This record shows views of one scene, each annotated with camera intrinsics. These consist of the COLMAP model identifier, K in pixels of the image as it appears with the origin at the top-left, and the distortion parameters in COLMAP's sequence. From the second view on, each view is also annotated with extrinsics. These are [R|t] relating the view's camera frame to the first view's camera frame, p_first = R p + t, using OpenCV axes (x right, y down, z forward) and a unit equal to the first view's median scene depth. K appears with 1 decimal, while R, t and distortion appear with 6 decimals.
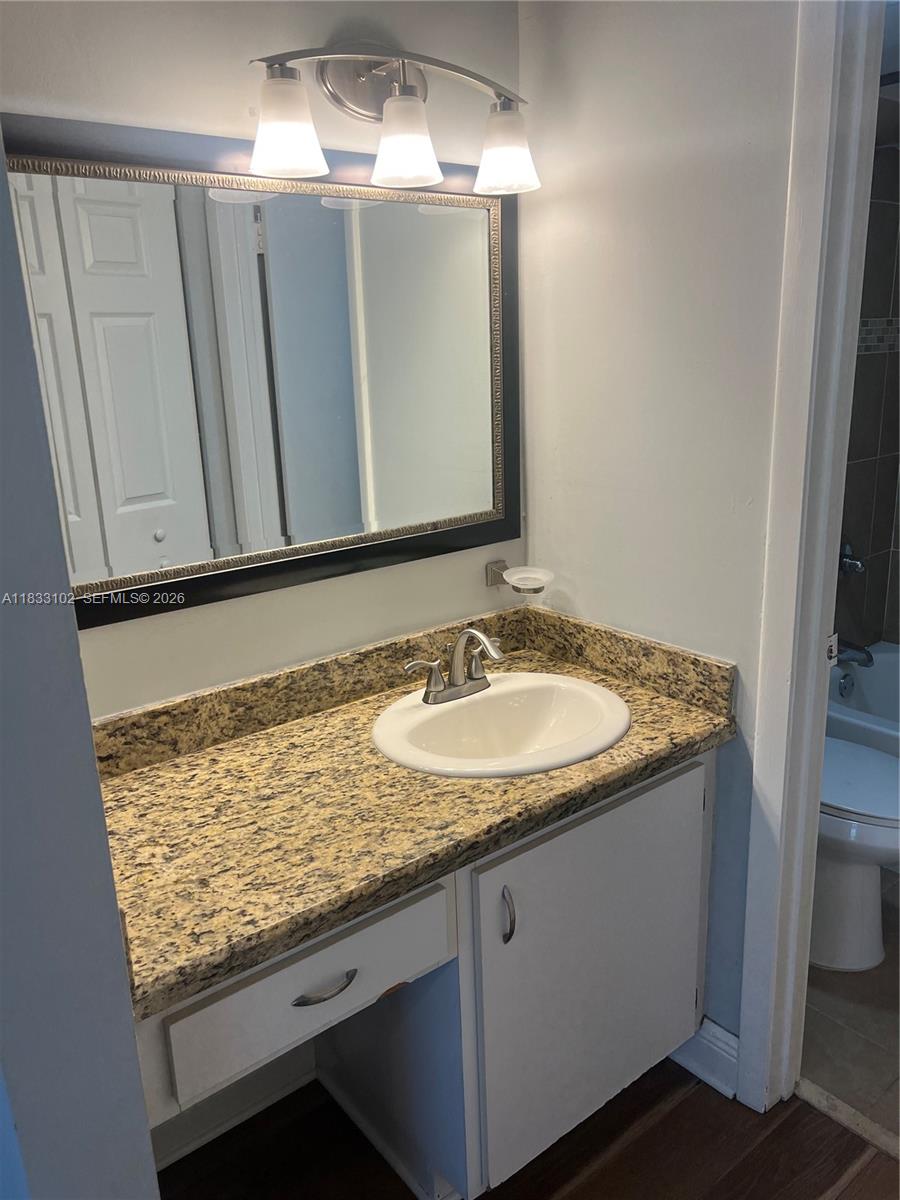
lens RADIAL K [[906.3, 0, 450.6], [0, 906.3, 599.7], [0, 0, 1]] dist [0.003321, 0.000534]
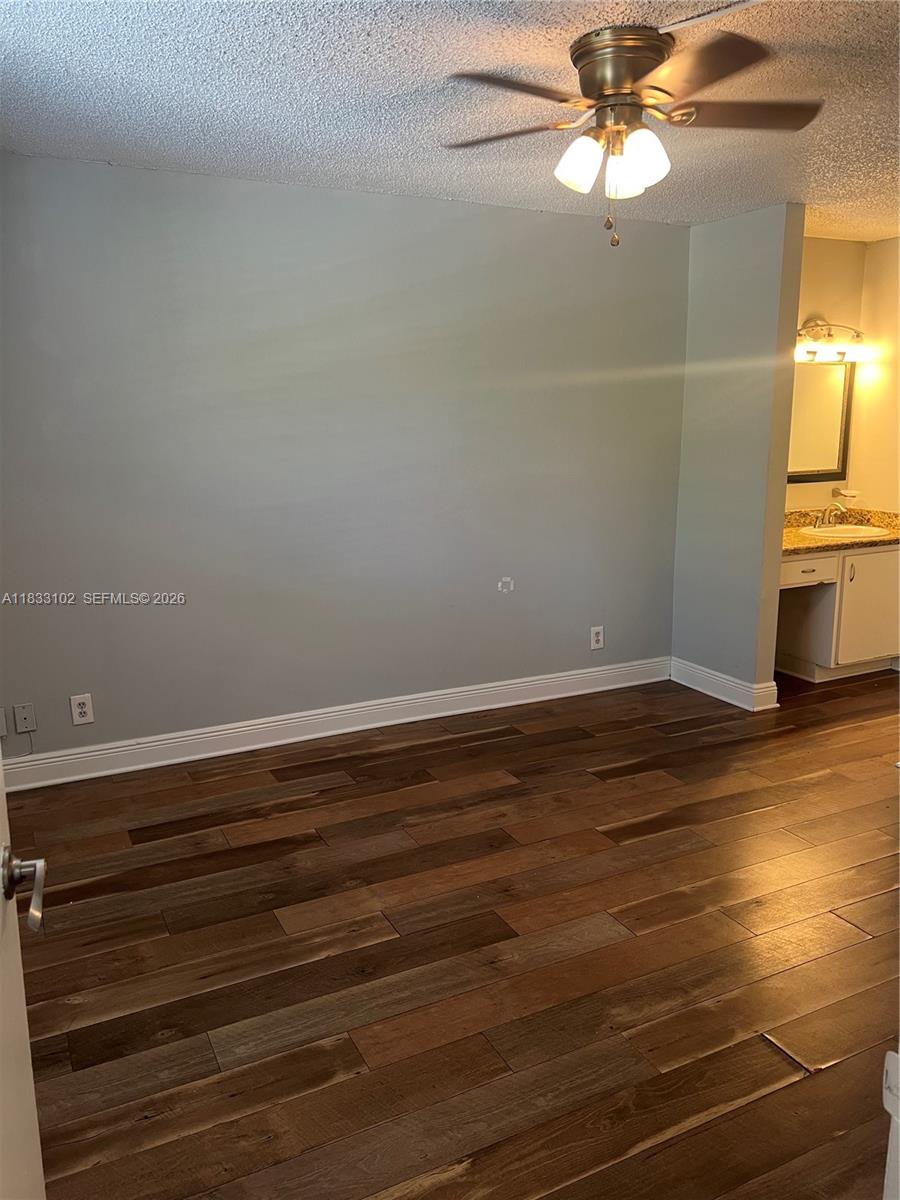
lens RADIAL K [[906.3, 0, 449.4], [0, 906.3, 598.6], [0, 0, 1]] dist [0.003321, 0.000534]
pose [[0.977371, 0.068439, -0.200154, -0.566472], [-0.085301, 0.993386, -0.076864, 0.650559], [0.193569, 0.092198, 0.976745, -2.032469]]
